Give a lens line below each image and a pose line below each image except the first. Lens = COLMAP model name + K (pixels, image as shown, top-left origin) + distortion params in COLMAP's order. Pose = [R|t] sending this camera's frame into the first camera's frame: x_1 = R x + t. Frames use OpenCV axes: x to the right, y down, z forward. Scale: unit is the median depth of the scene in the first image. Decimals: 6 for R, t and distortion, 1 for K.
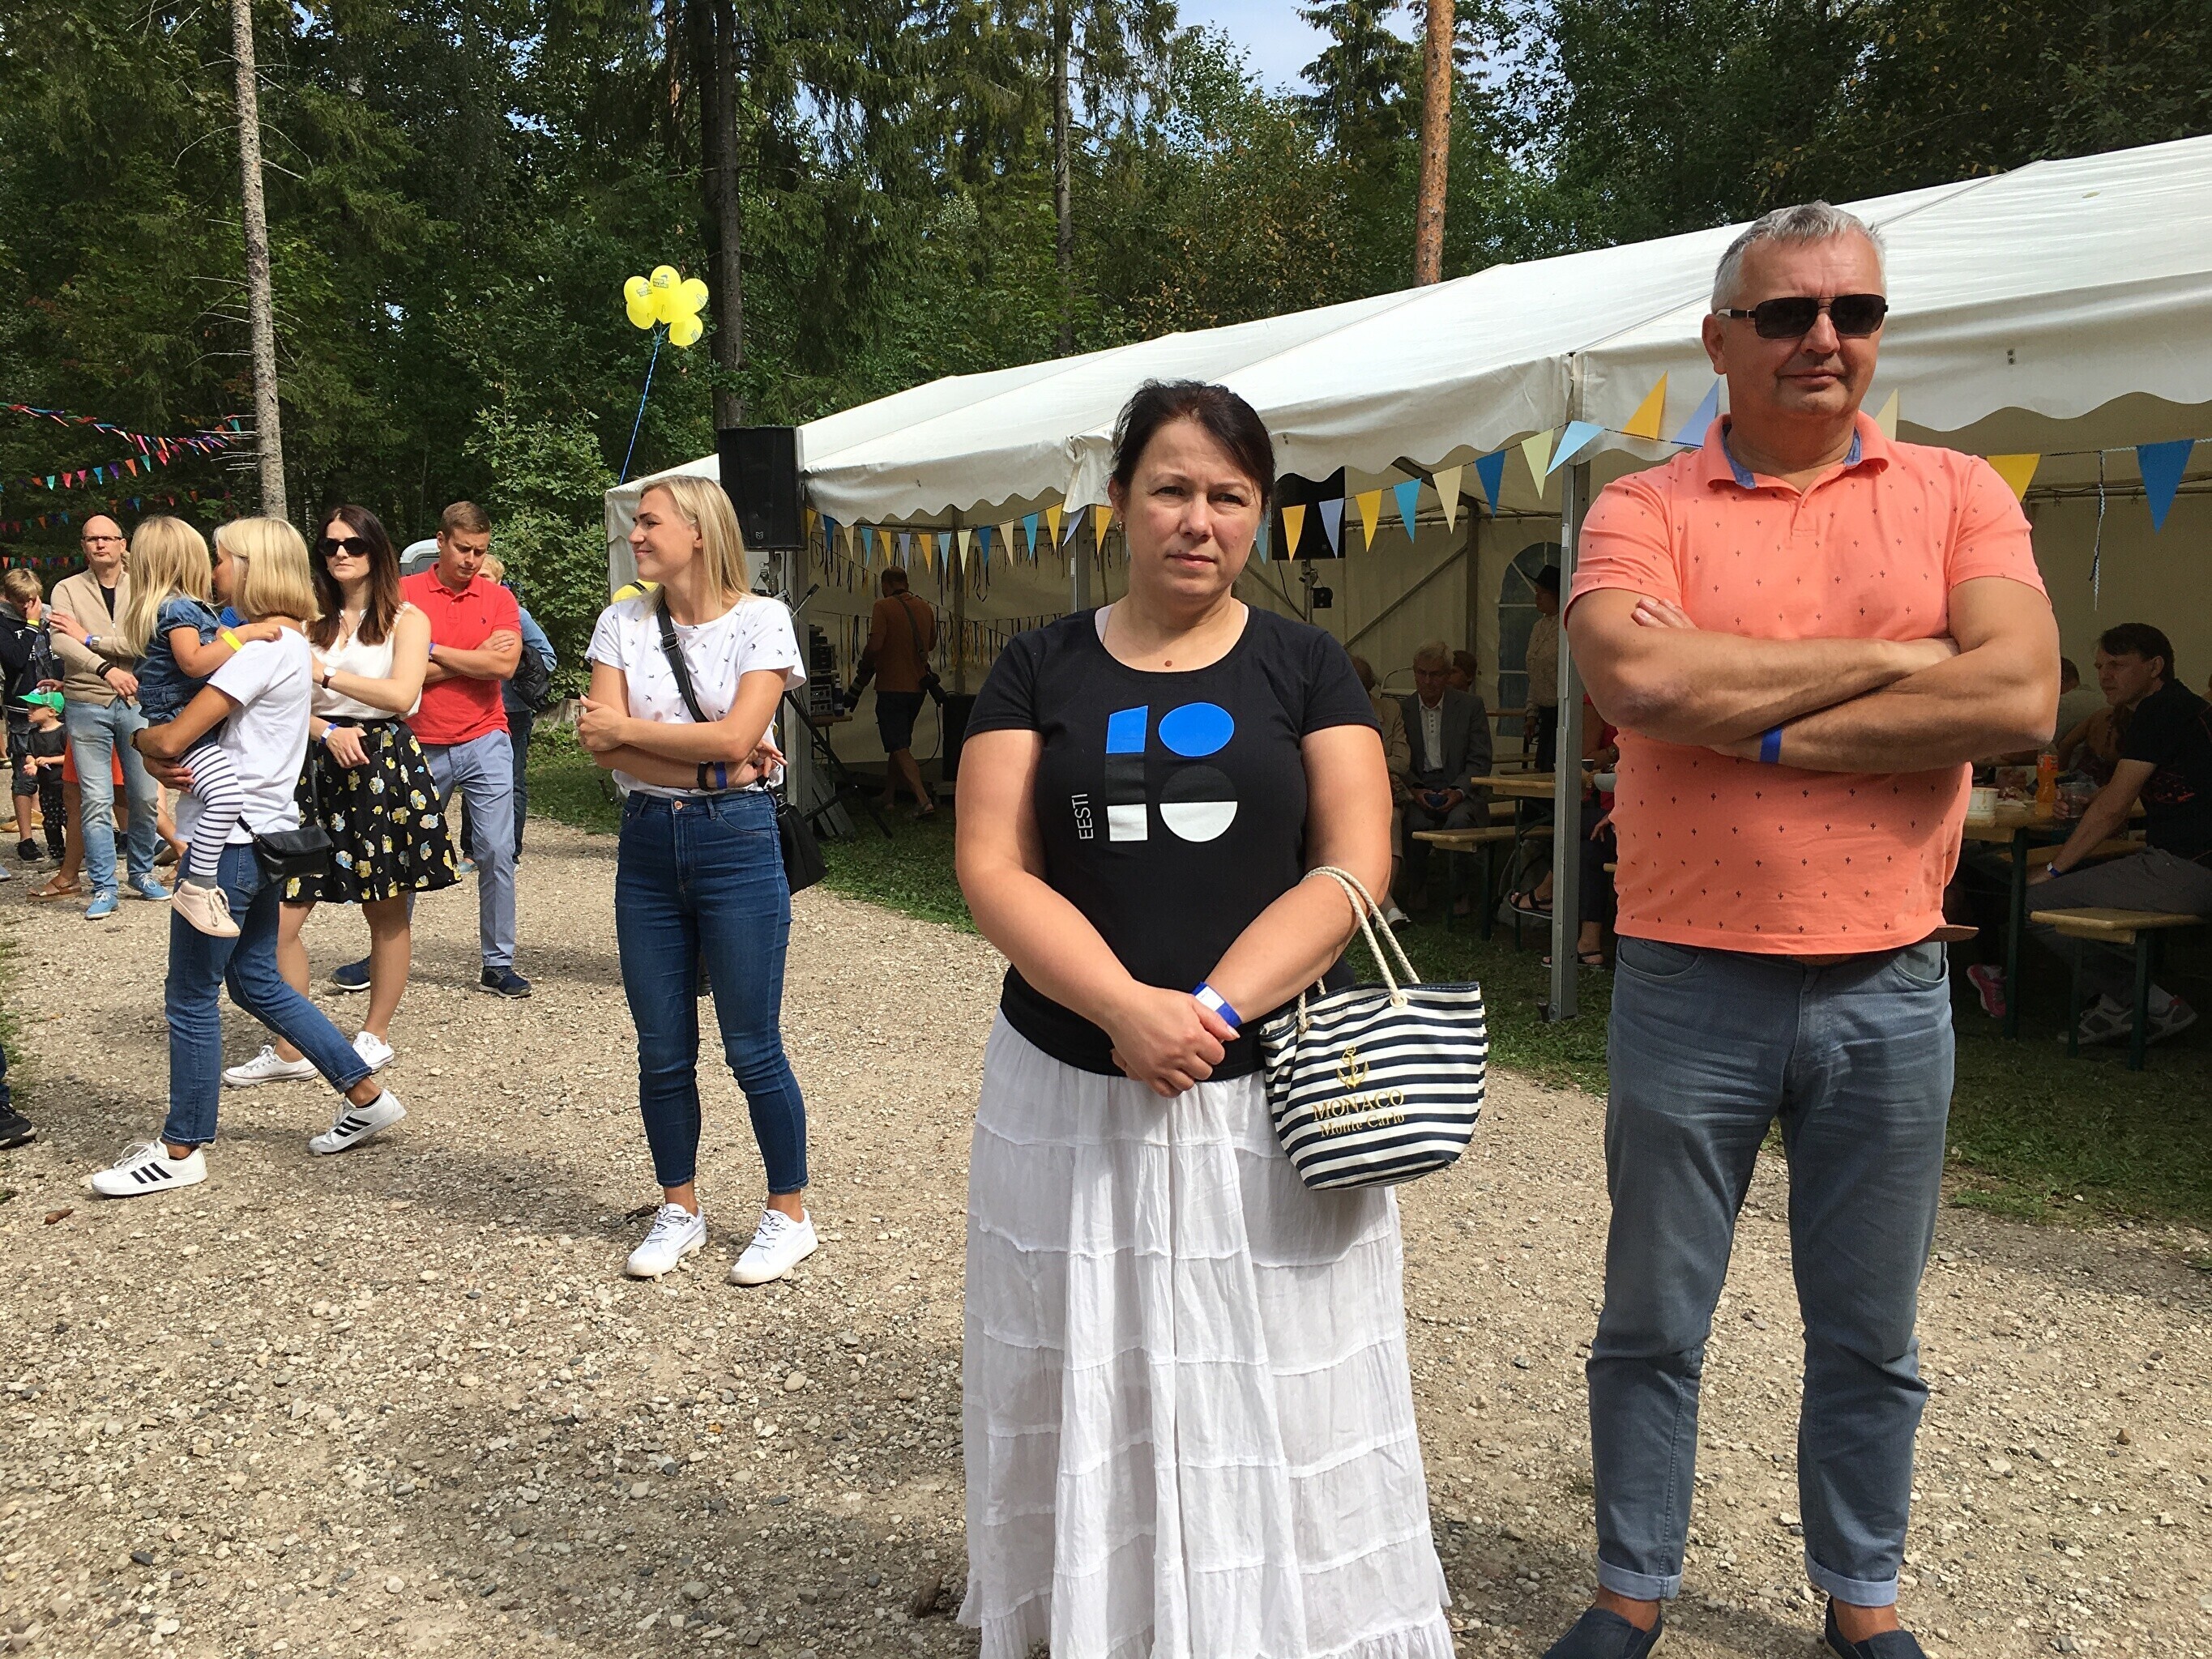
lens RADIAL K [[1859.0, 0, 1105.9], [0, 1859.0, 843.7], [0, 0, 1]] dist [0.051260, -0.020542]
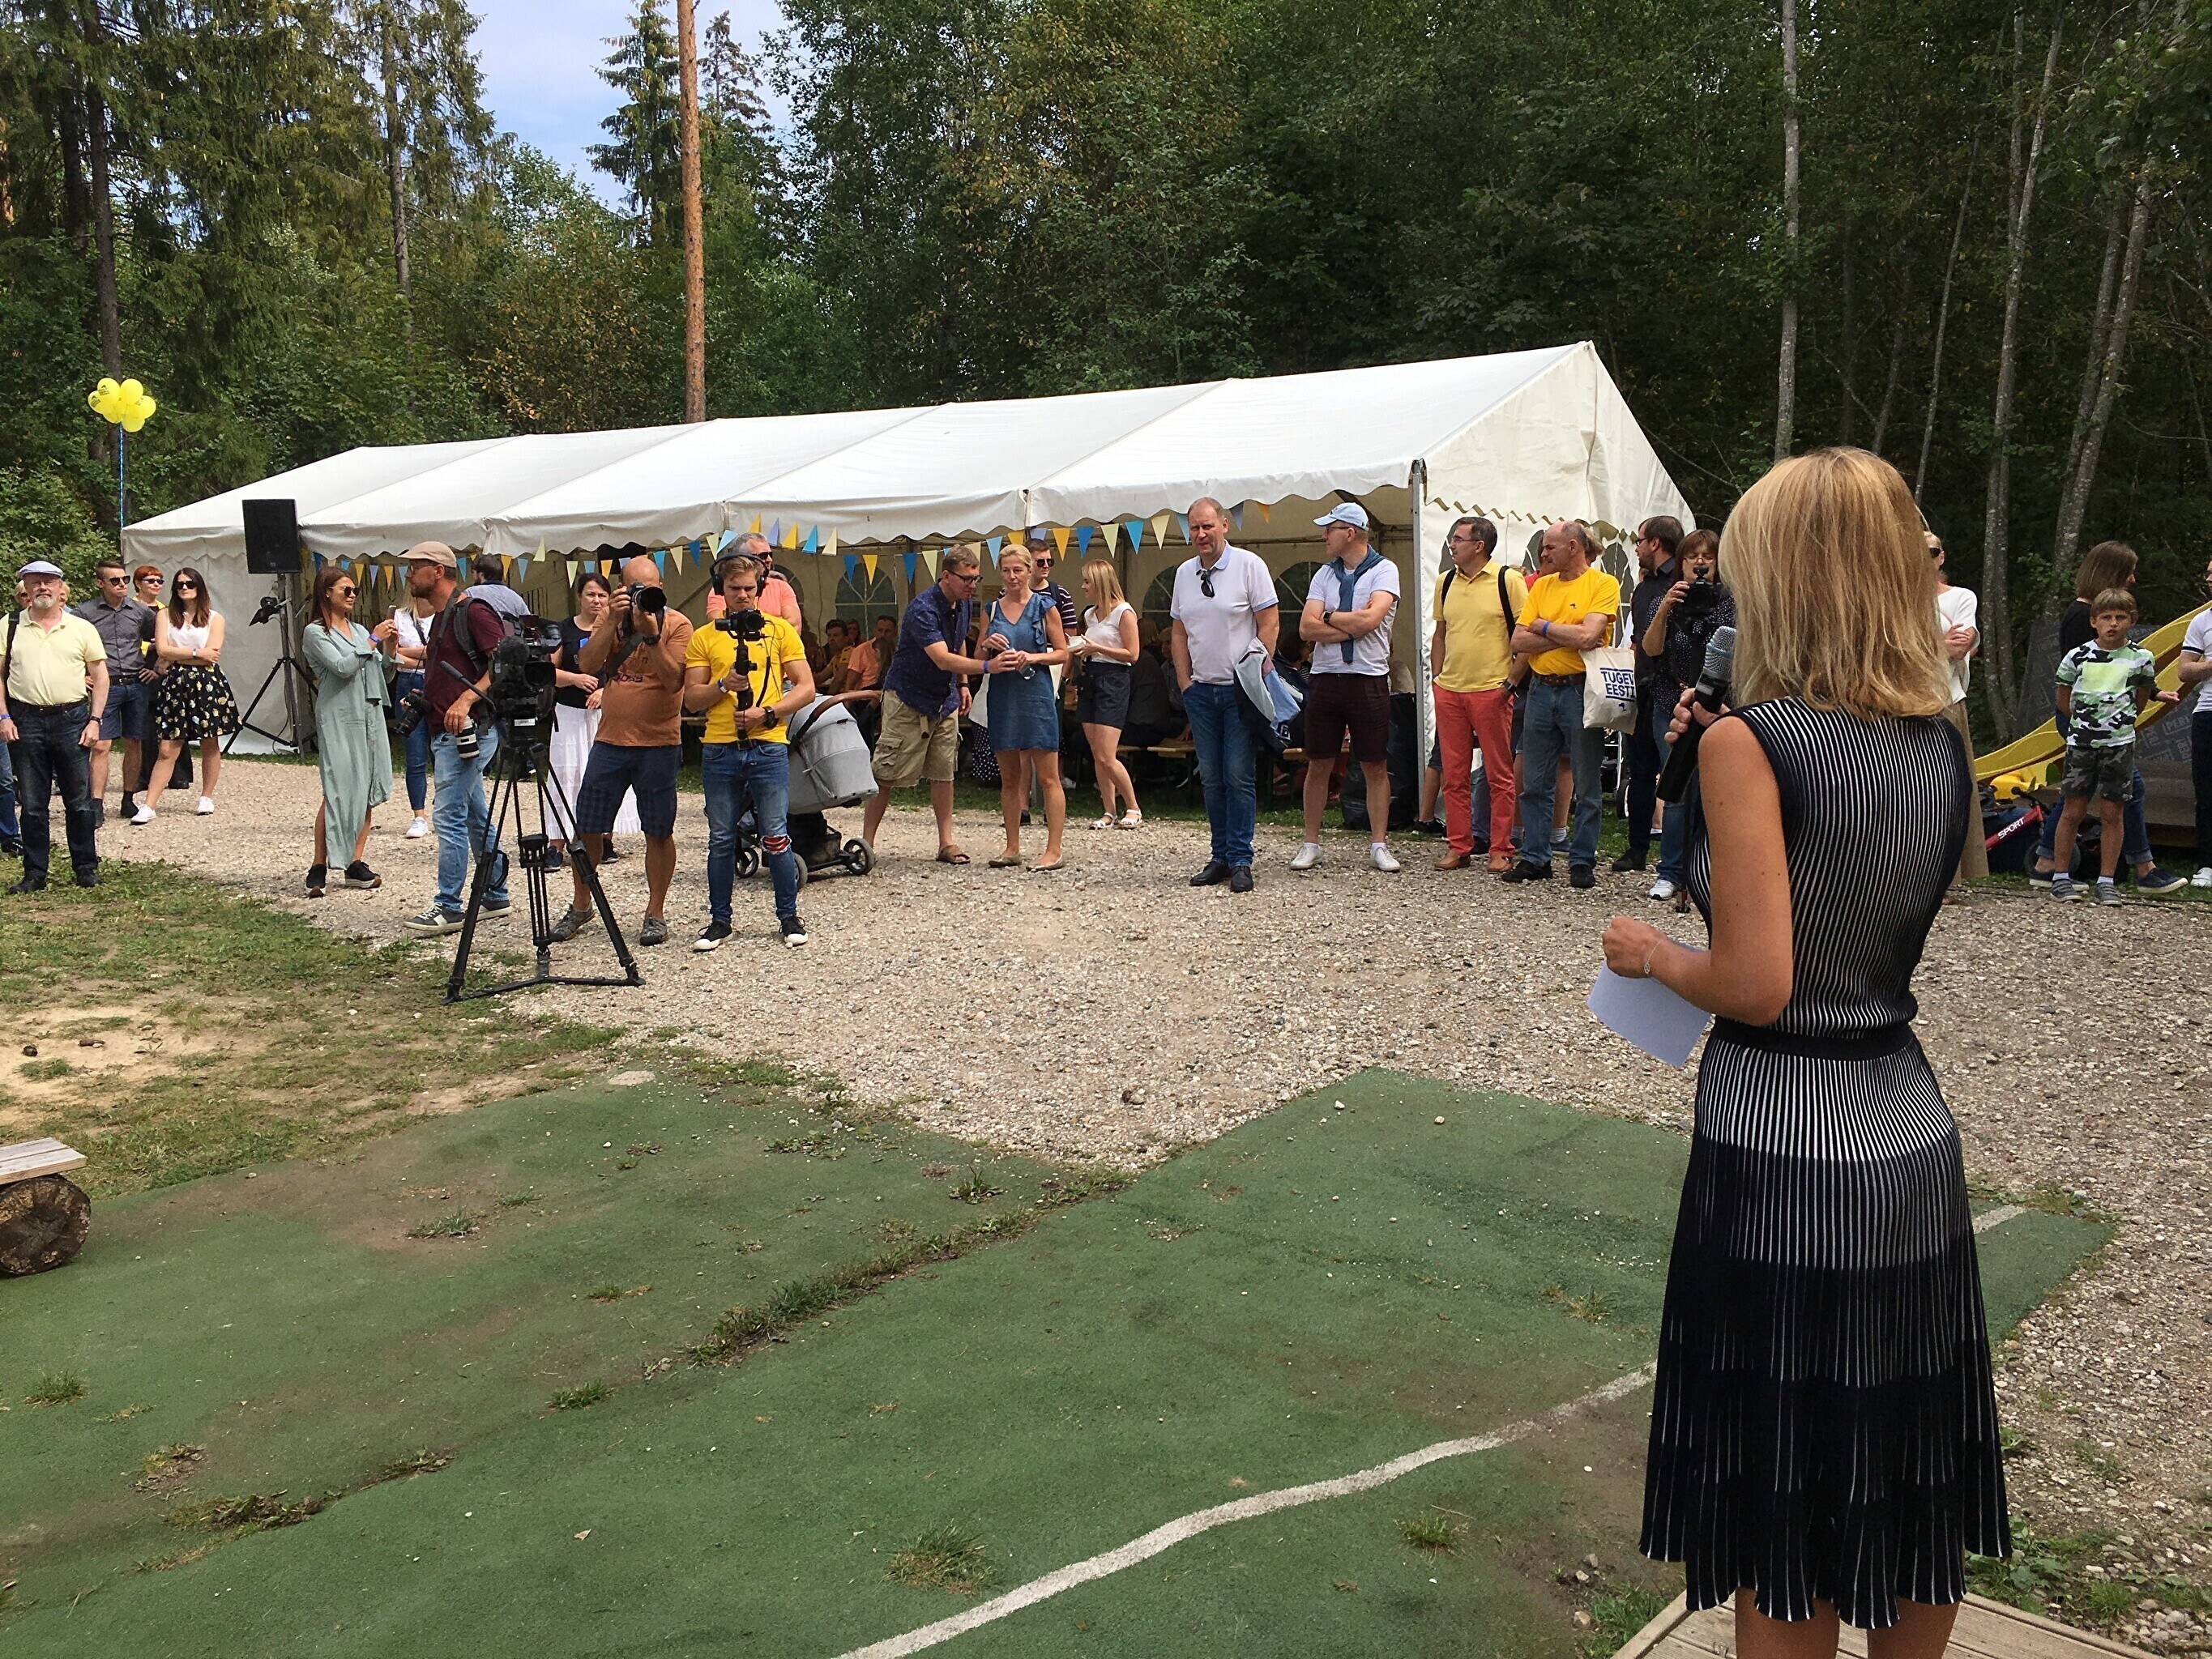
lens RADIAL K [[1859.0, 0, 1105.9], [0, 1859.0, 843.7], [0, 0, 1]] dist [0.051260, -0.020542]
pose [[0.940247, -0.052598, 0.336406, -0.032465], [0.051126, 0.998604, 0.013239, 0.046603], [-0.336633, 0.004751, 0.941624, -0.392980]]
